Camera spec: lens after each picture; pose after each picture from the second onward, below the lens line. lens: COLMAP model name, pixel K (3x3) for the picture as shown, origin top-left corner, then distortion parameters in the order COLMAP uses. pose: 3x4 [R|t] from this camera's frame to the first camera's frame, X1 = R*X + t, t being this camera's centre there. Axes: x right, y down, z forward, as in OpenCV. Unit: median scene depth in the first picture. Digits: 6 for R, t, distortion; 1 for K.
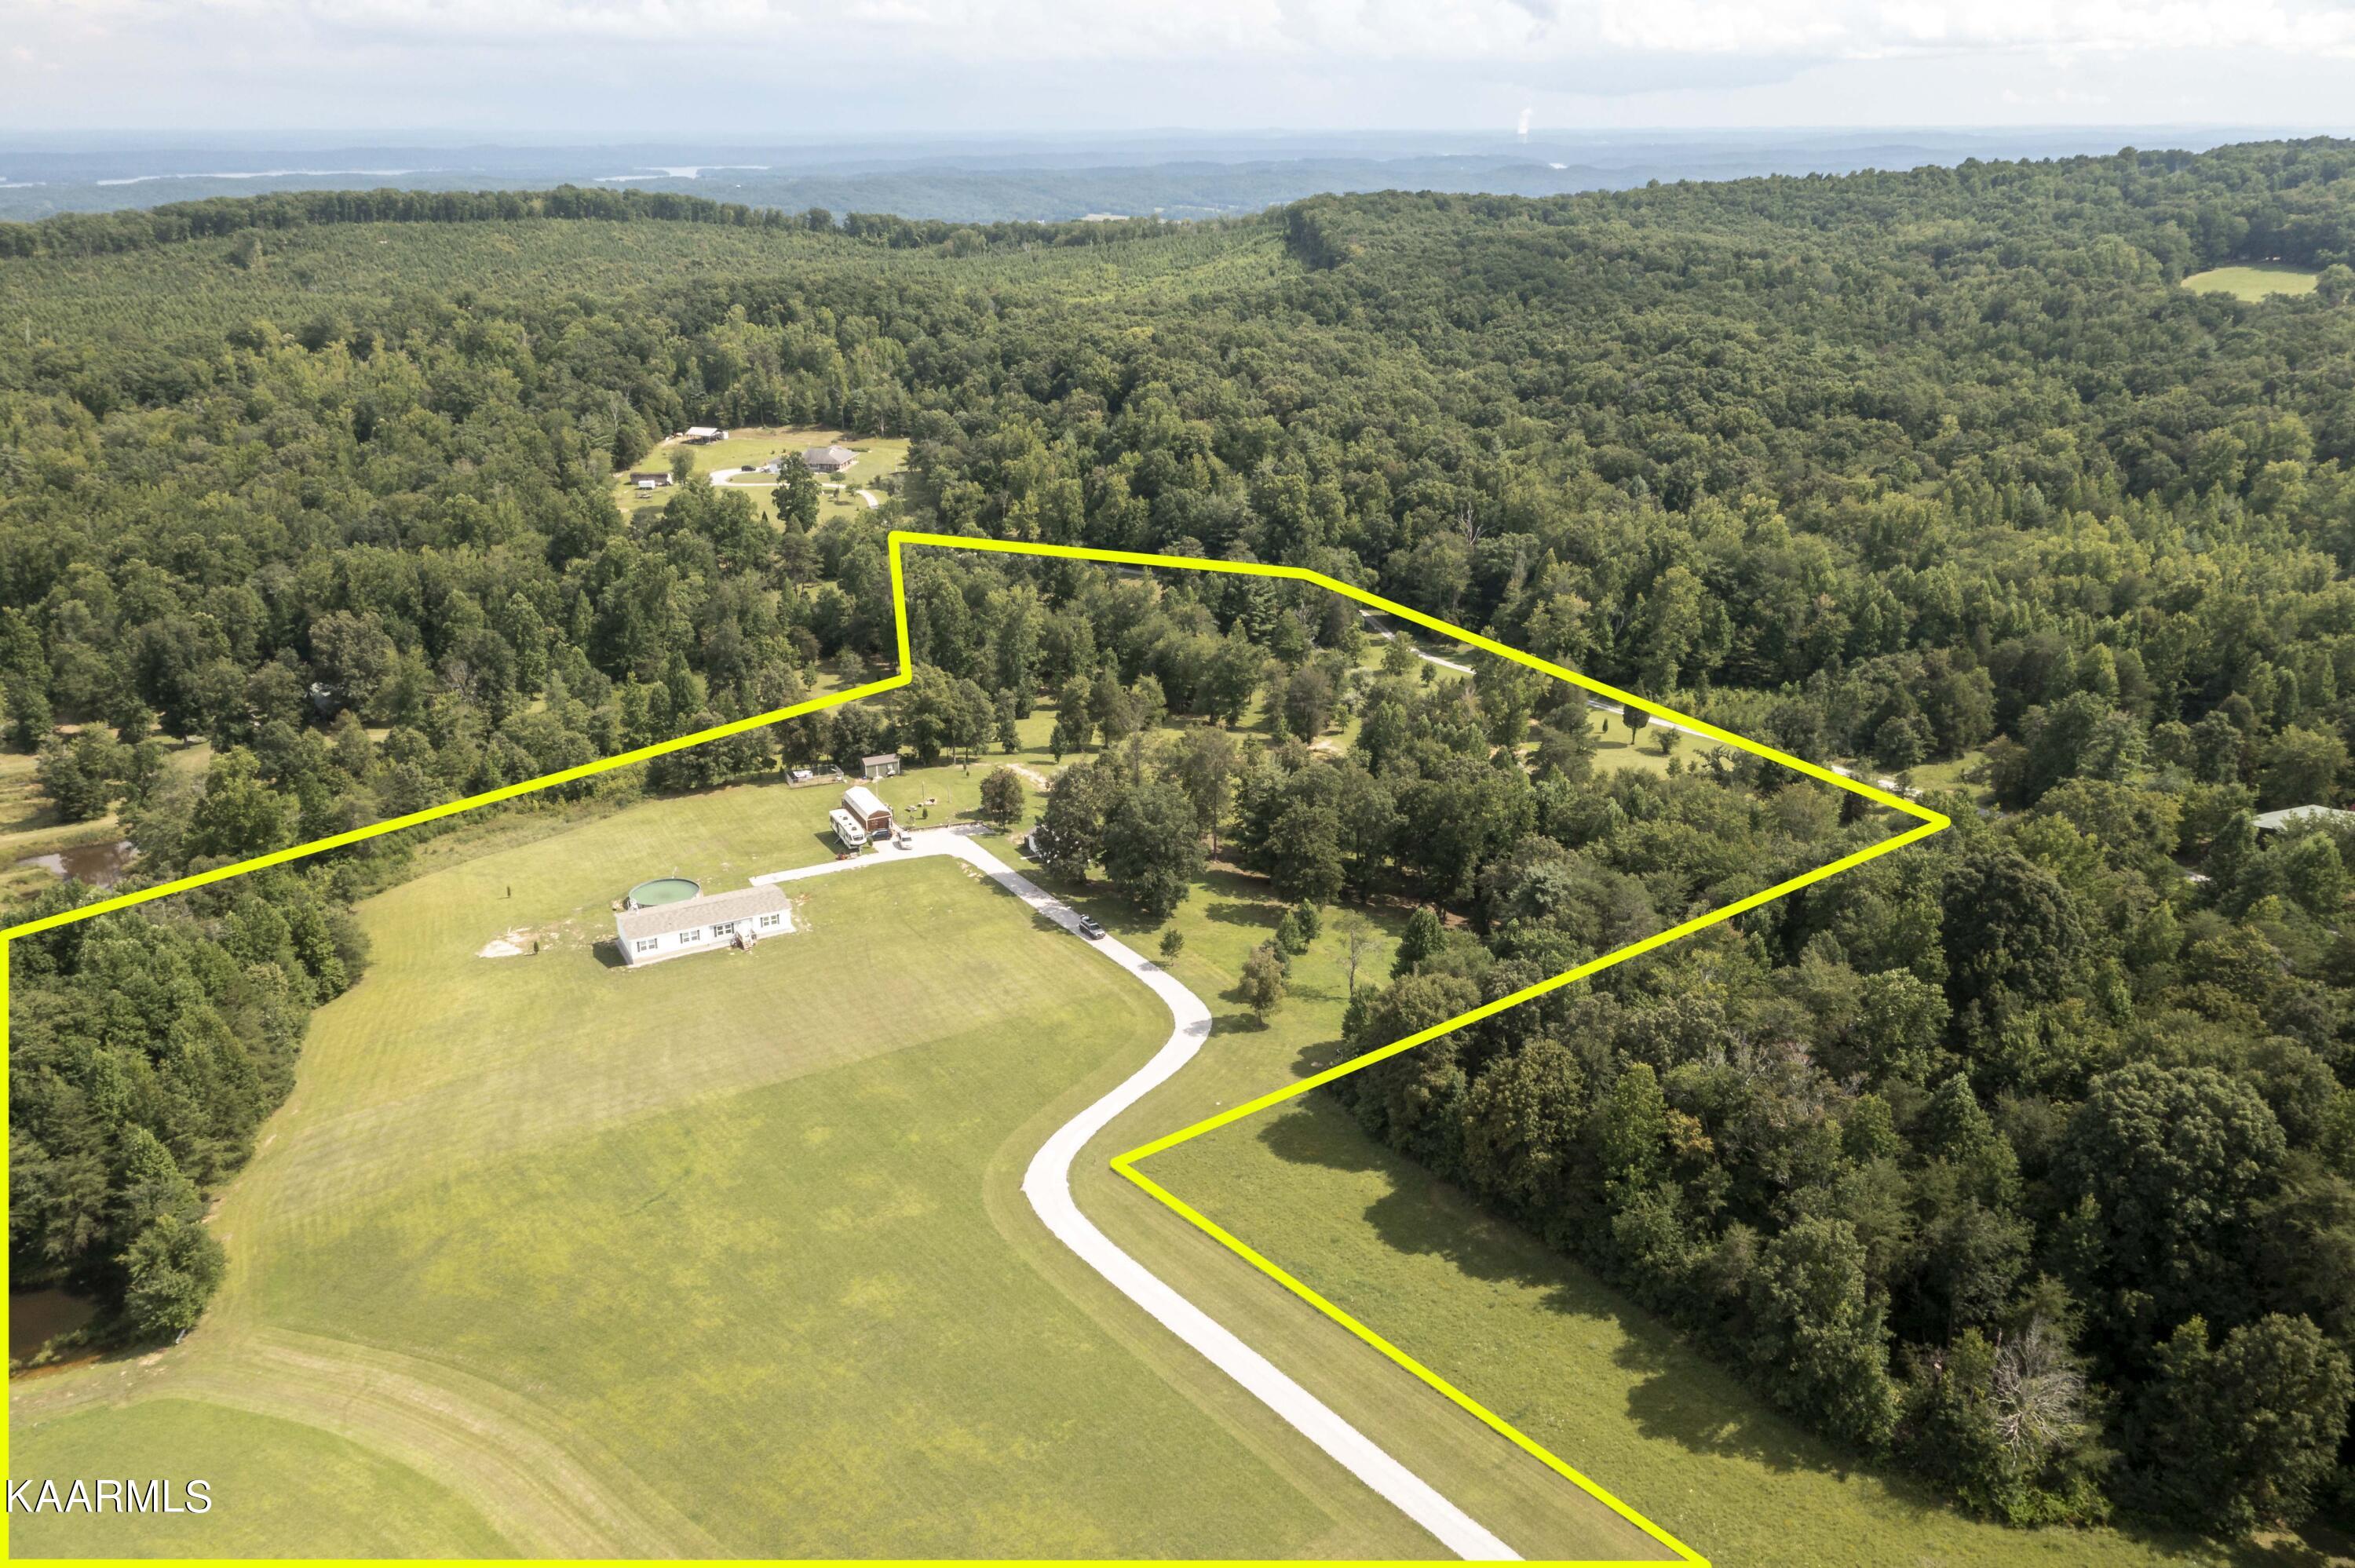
lens RADIAL K [[1858.3, 0, 1166.7], [0, 1858.3, 799.2], [0, 0, 1]] dist [0.018536, 0.004069]
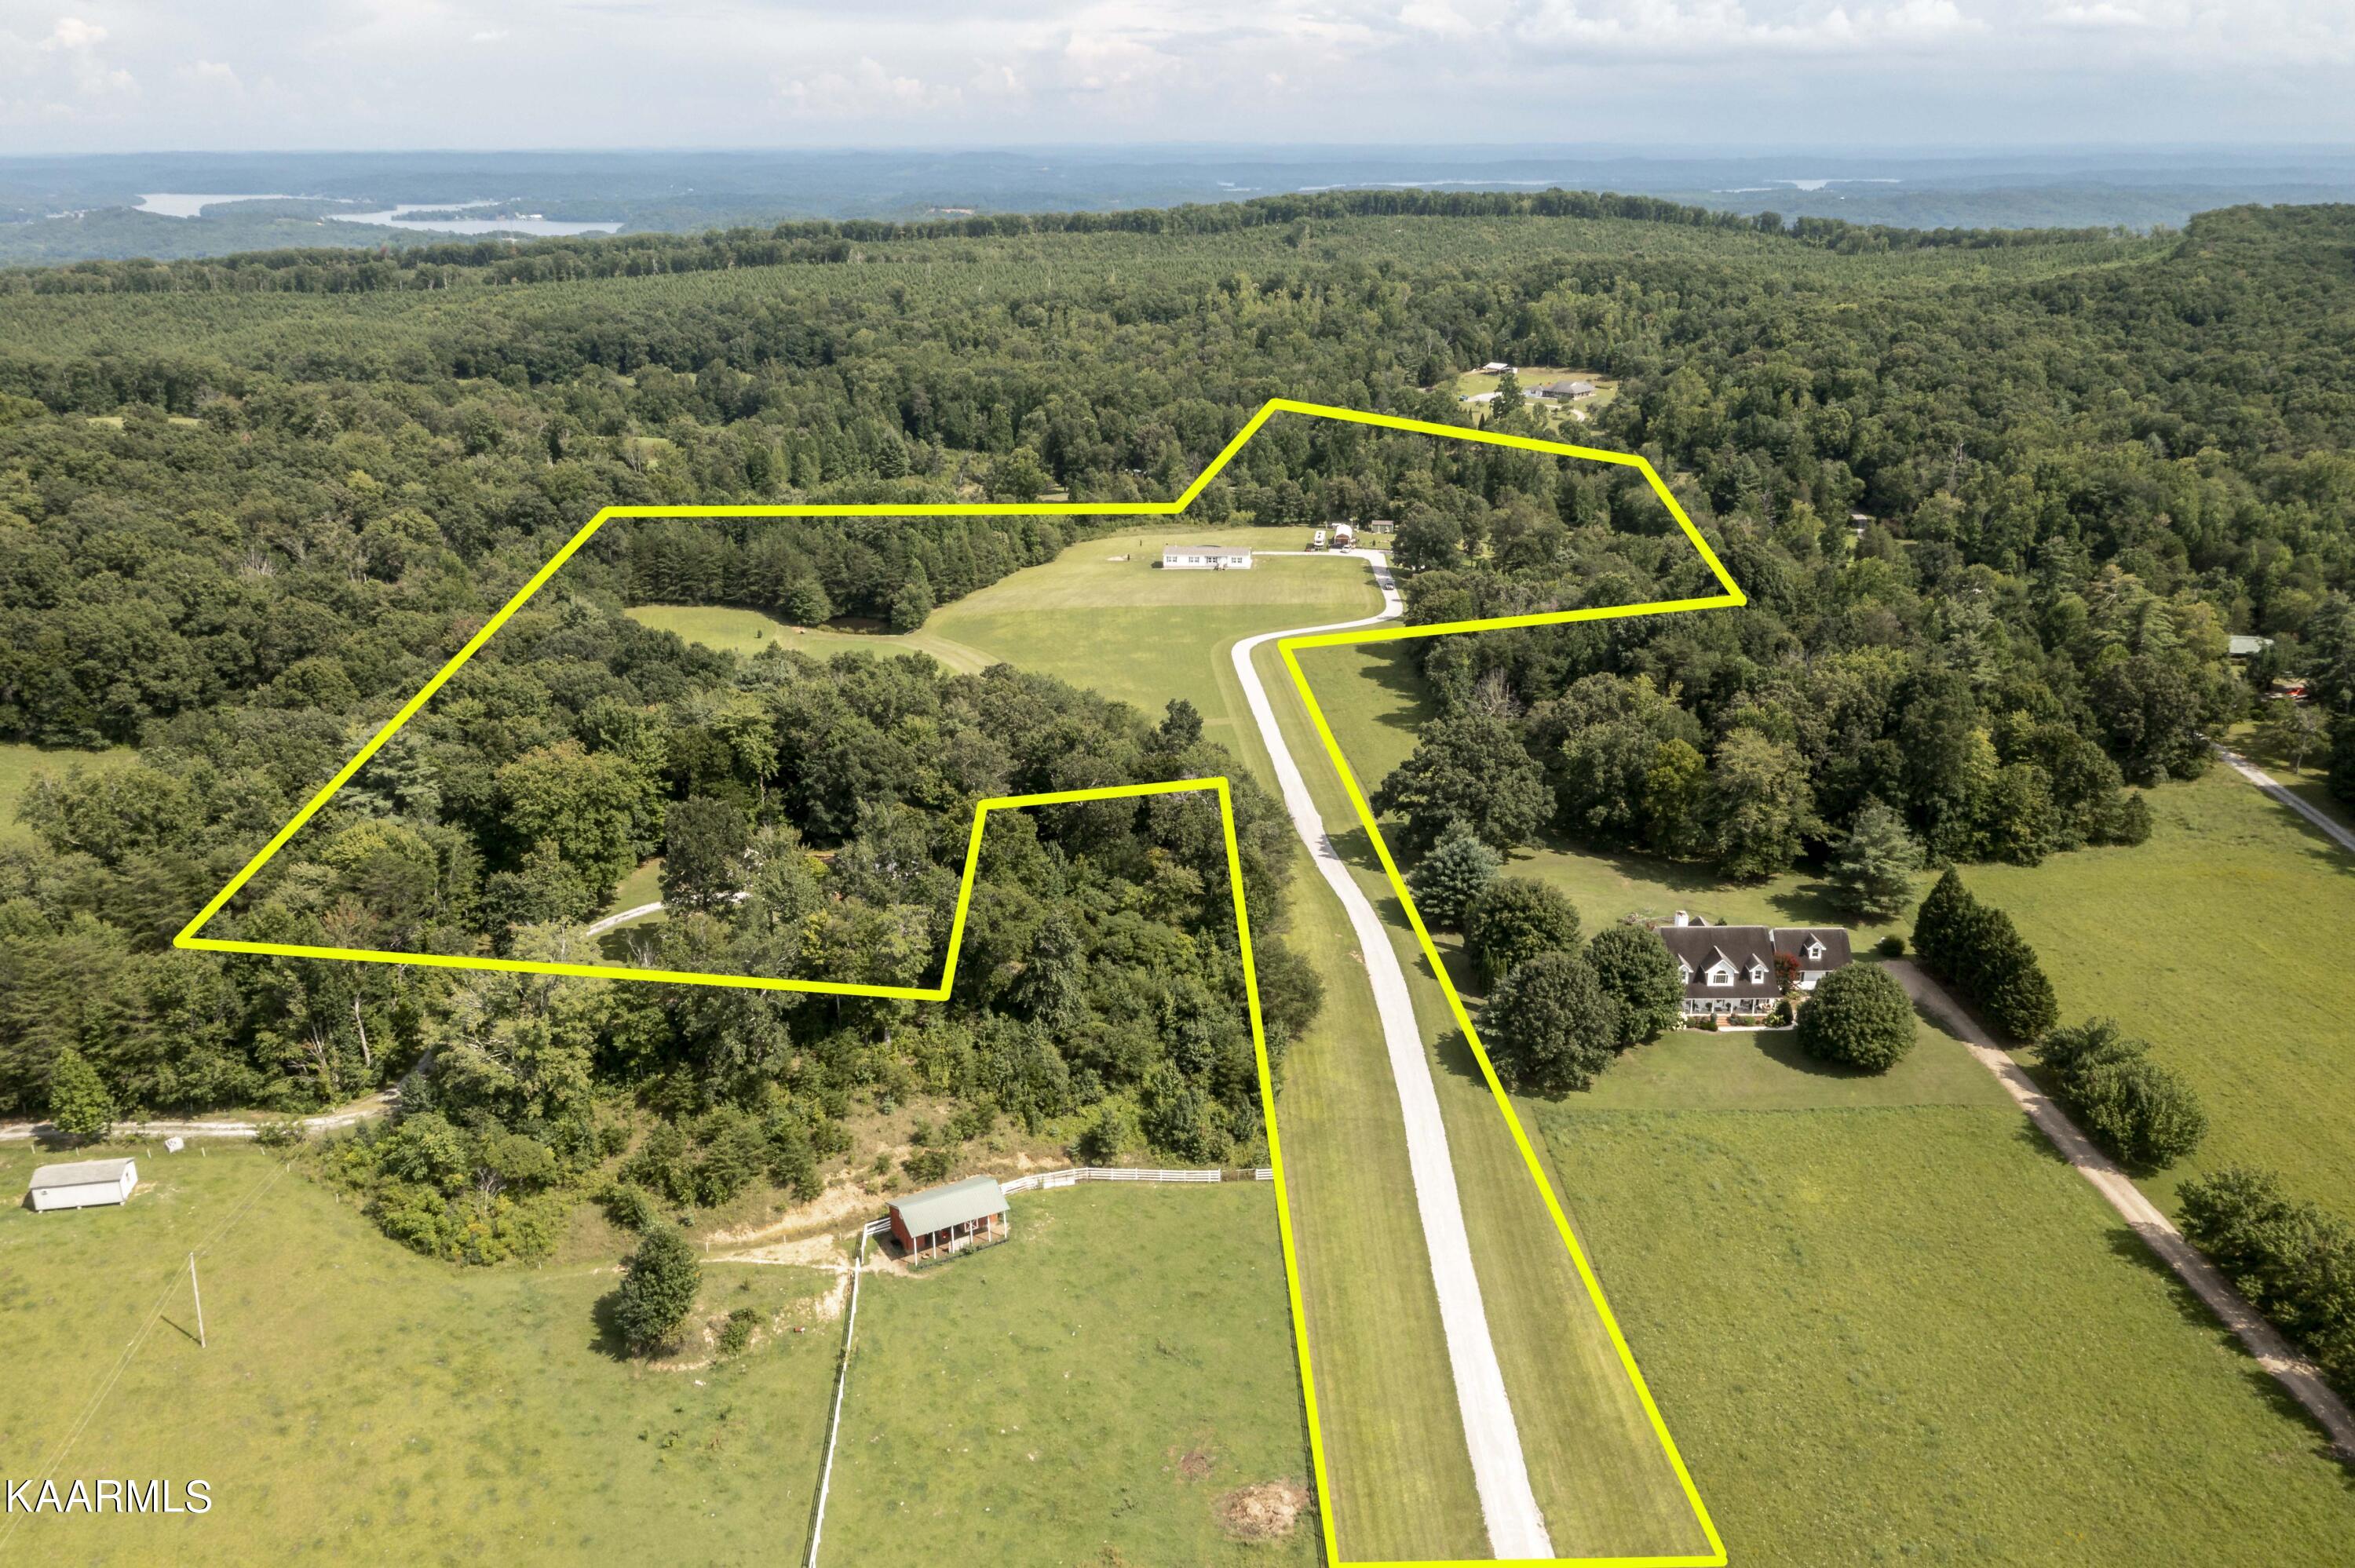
lens RADIAL K [[1858.3, 0, 1166.7], [0, 1858.3, 799.2], [0, 0, 1]] dist [0.018536, 0.004069]
pose [[0.841233, 0.186455, -0.507505, 0.867112], [-0.189639, 0.980776, 0.045991, 0.274166], [0.506324, 0.057553, 0.860420, -0.759689]]
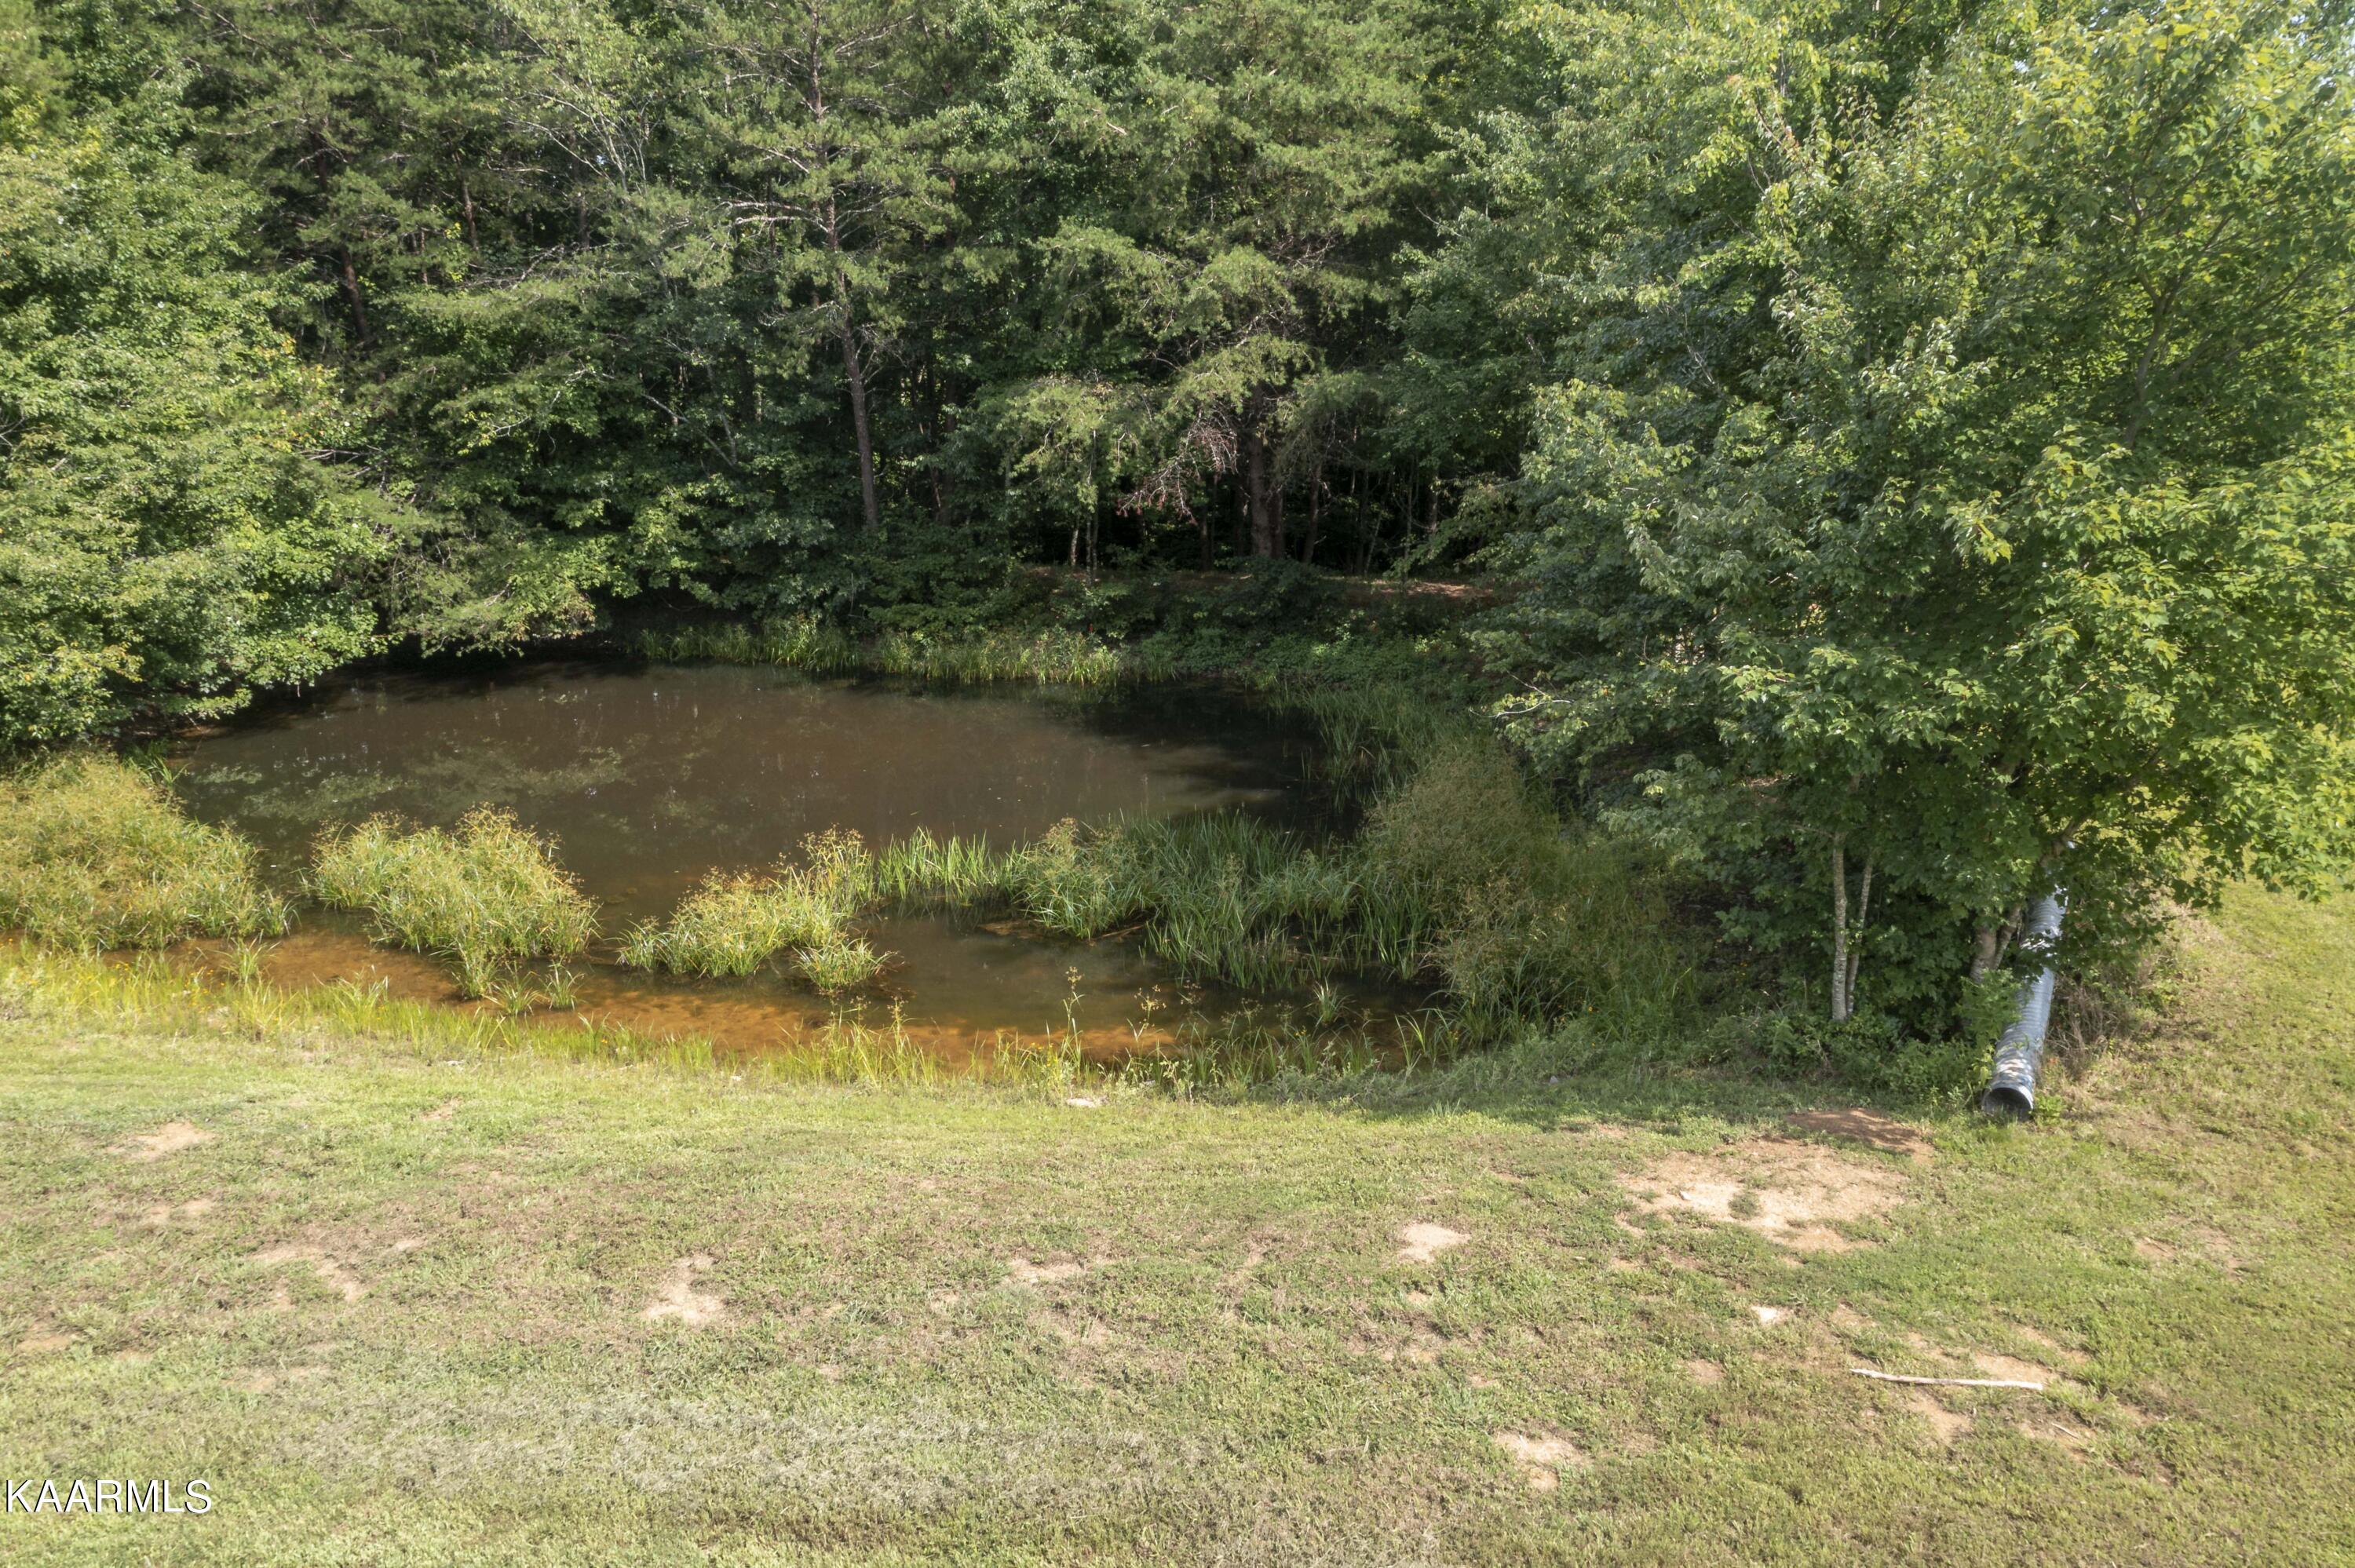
lens RADIAL K [[1858.3, 0, 1166.7], [0, 1858.3, 799.2], [0, 0, 1]] dist [0.018536, 0.004069]
pose [[0.828249, 0.156538, -0.538051, -0.434253], [-0.199302, 0.979696, -0.021769, 0.240390], [0.523719, 0.125265, 0.842631, 0.766721]]
